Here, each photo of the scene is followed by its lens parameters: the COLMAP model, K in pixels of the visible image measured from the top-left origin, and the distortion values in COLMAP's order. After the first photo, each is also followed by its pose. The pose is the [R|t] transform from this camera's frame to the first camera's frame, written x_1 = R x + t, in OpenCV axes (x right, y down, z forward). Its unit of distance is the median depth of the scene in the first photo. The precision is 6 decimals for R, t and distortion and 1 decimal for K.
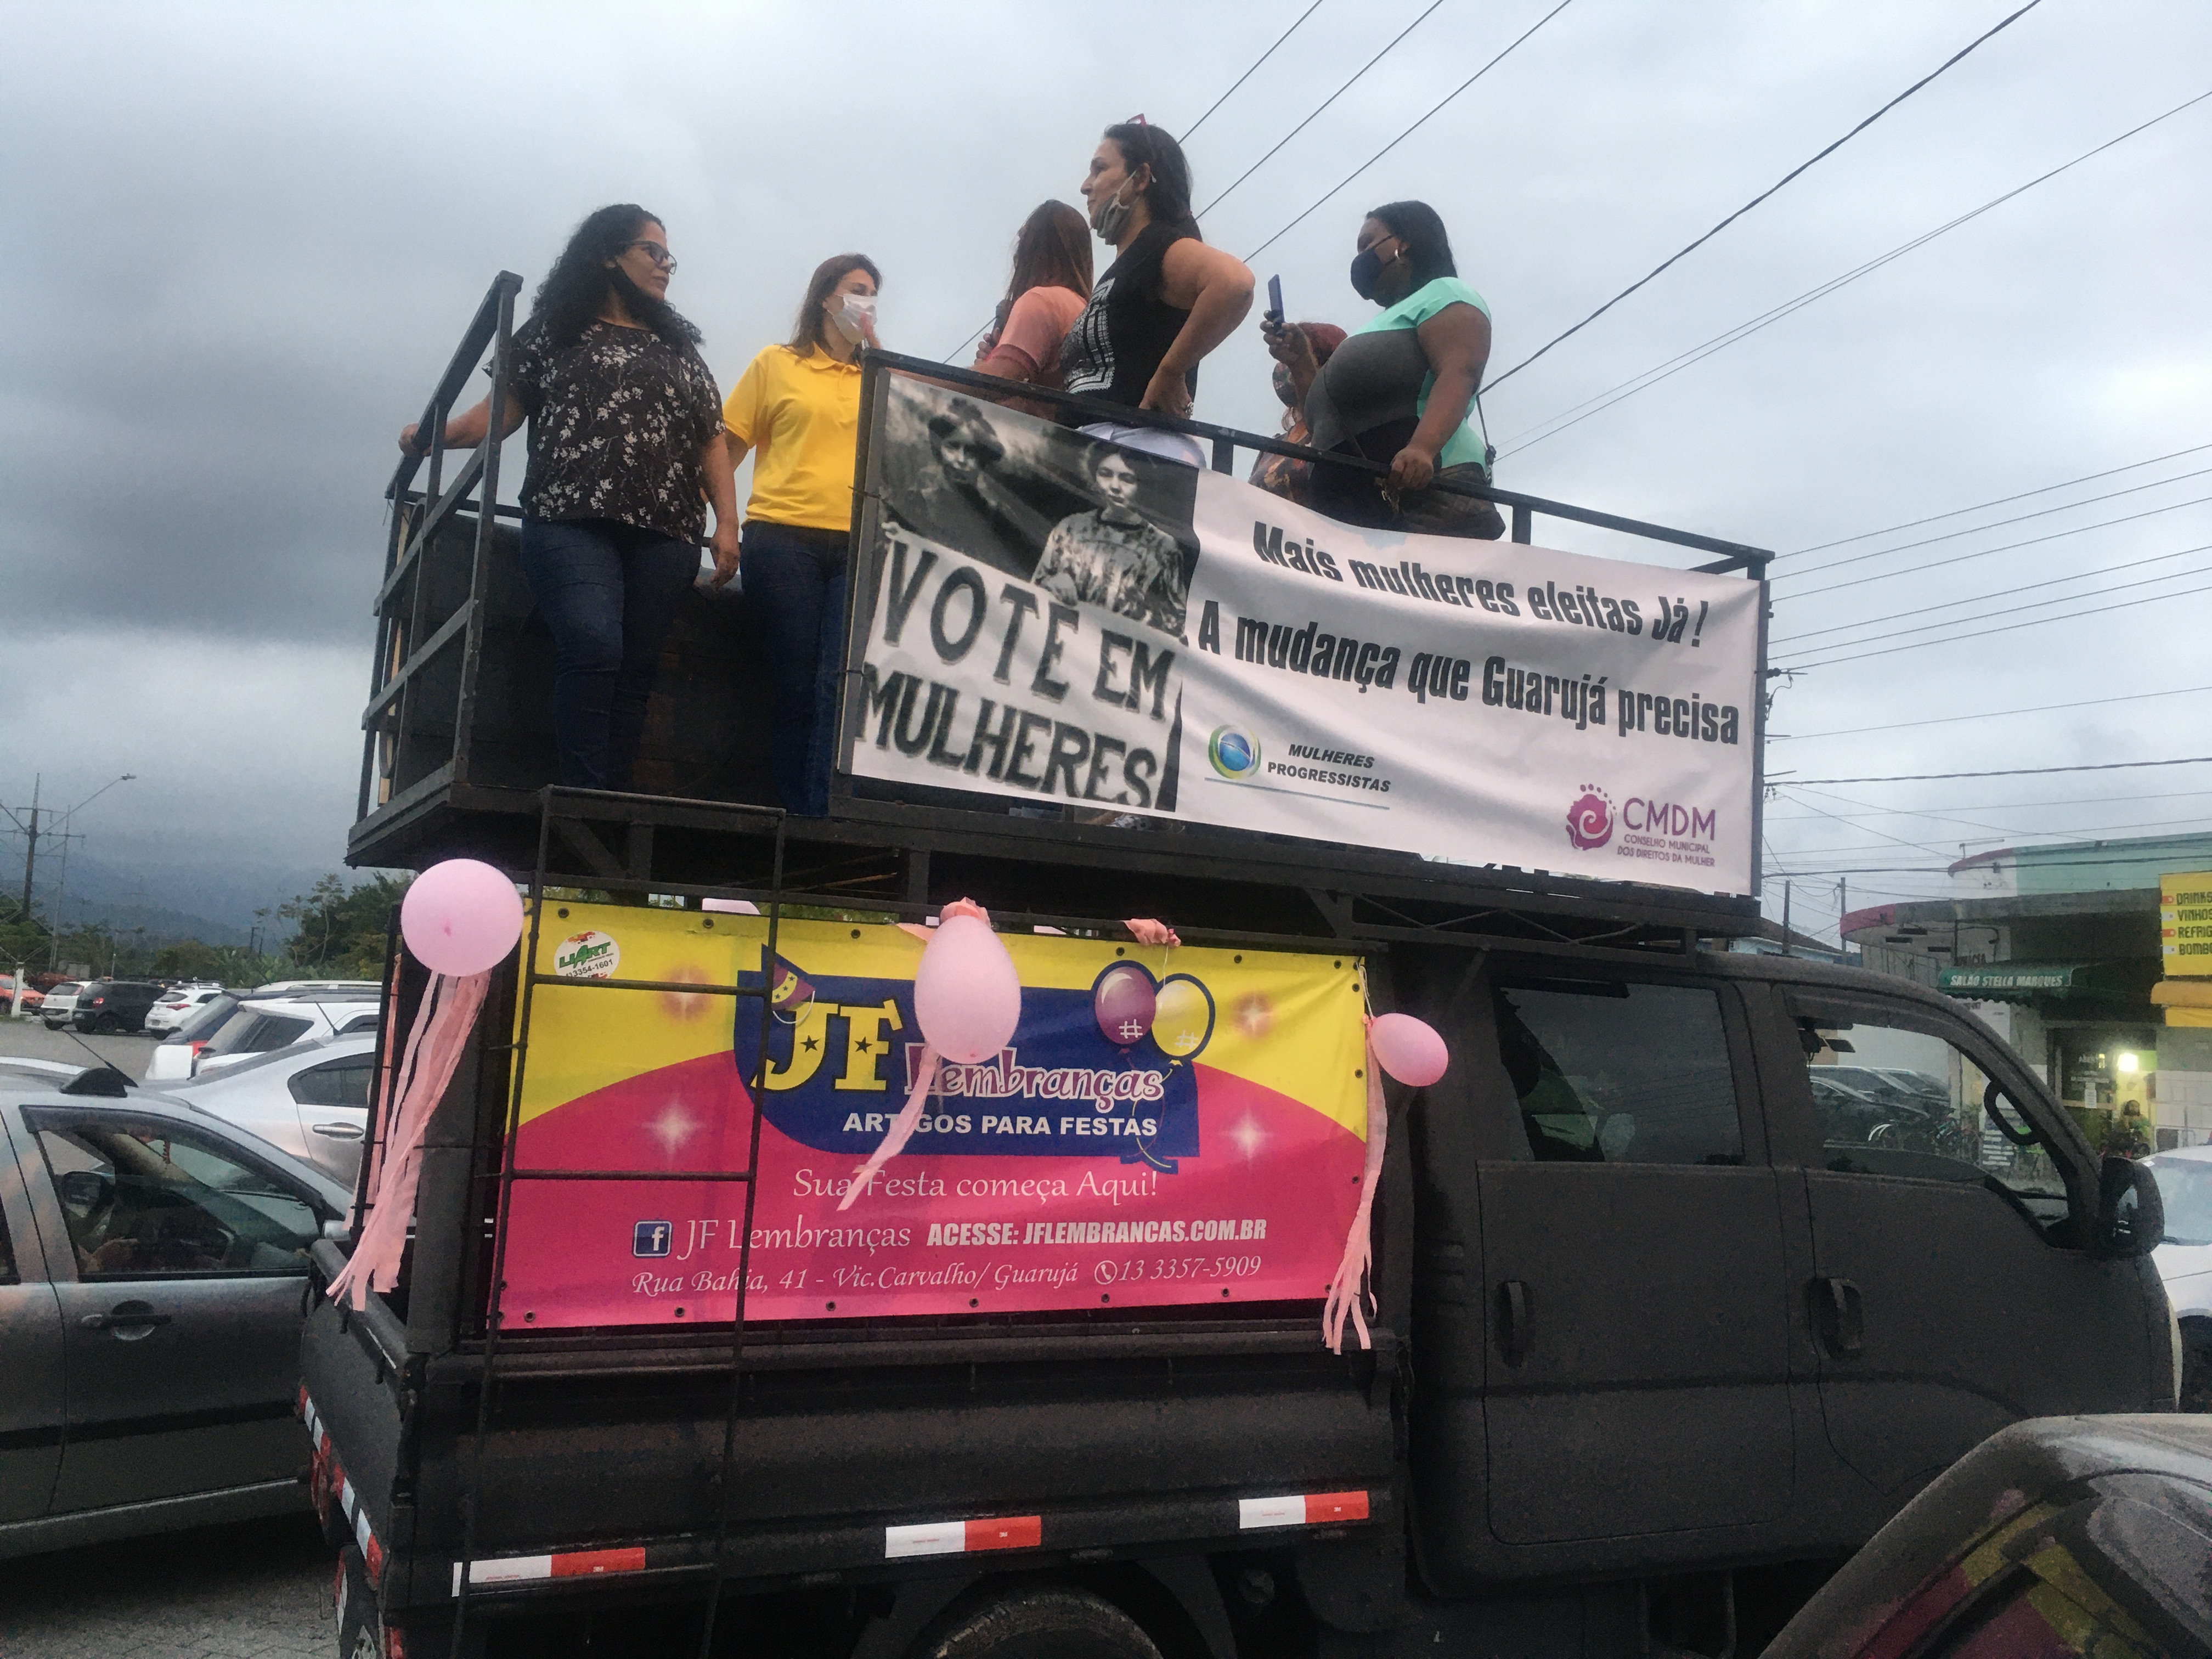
lens RADIAL K [[1935.0, 0, 1194.3], [0, 1935.0, 775.1], [0, 0, 1]] dist [0.057404, -0.003664]
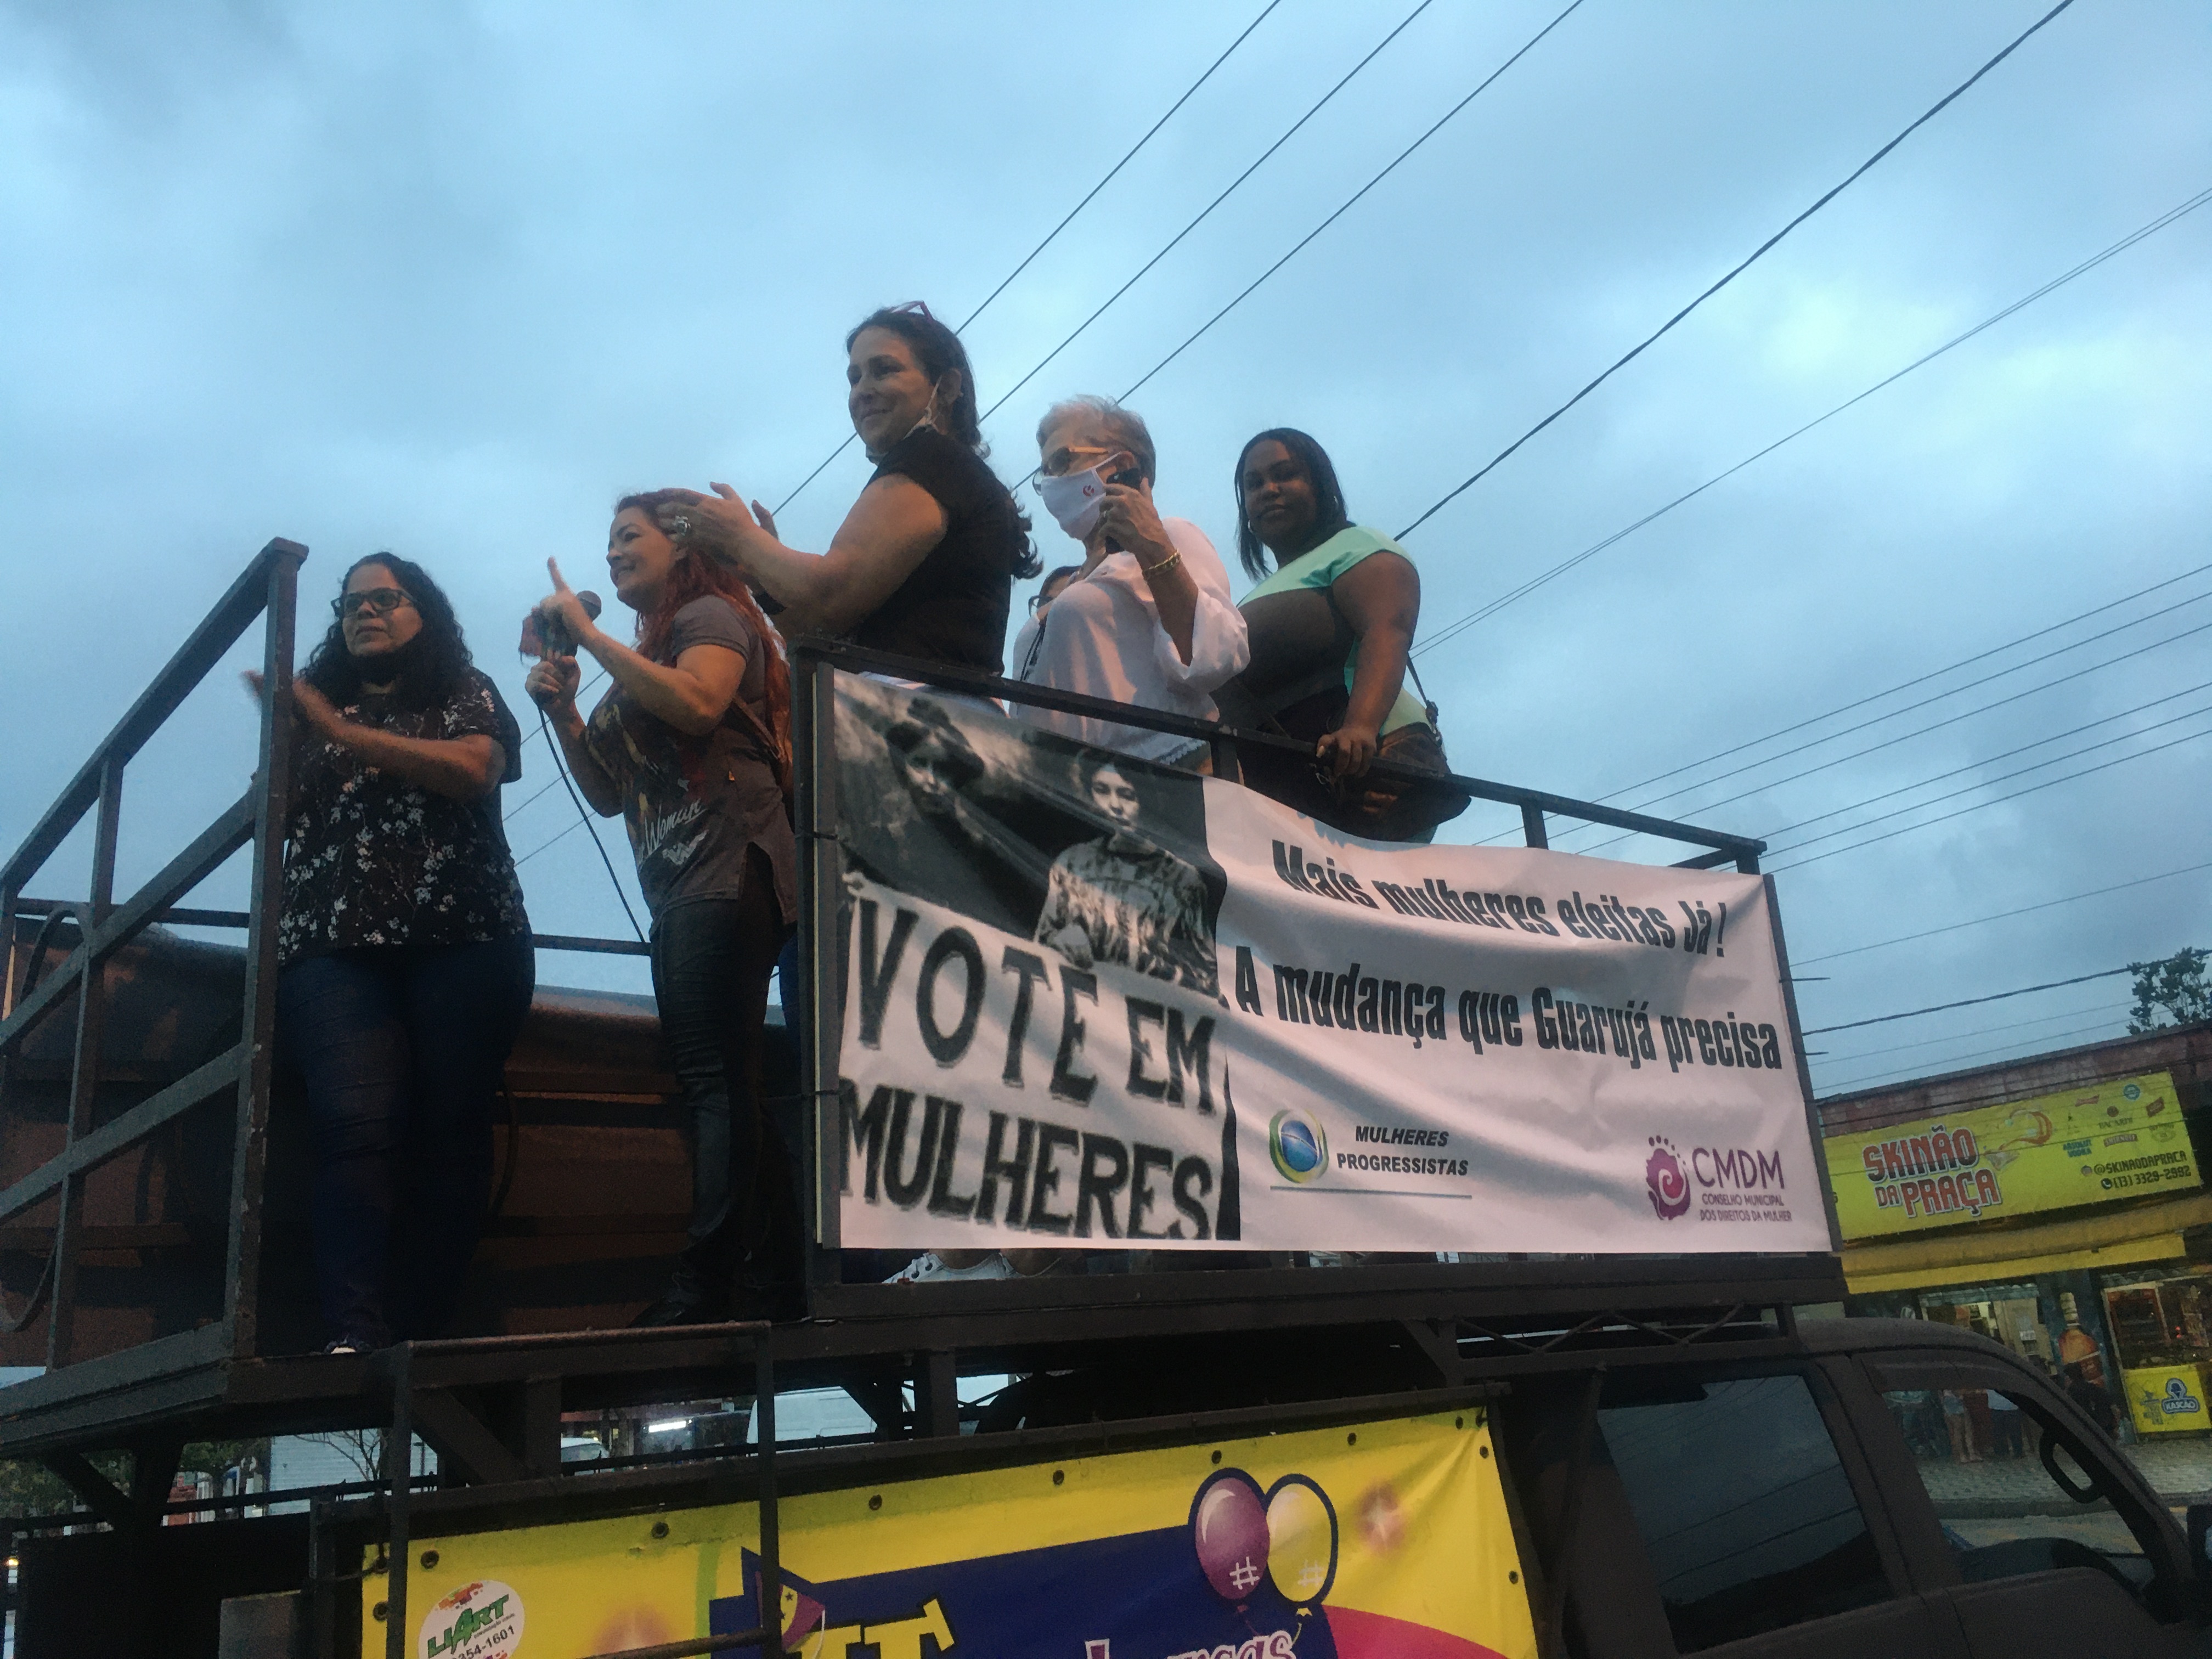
lens RADIAL K [[1823.6, 0, 1113.0], [0, 1823.6, 810.8], [0, 0, 1]] dist [0.079877, -0.100467]
pose [[0.973629, -0.084216, 0.212022, -0.192501], [0.123346, 0.976143, -0.178691, -0.021387], [-0.191915, 0.200131, 0.960789, 0.325837]]
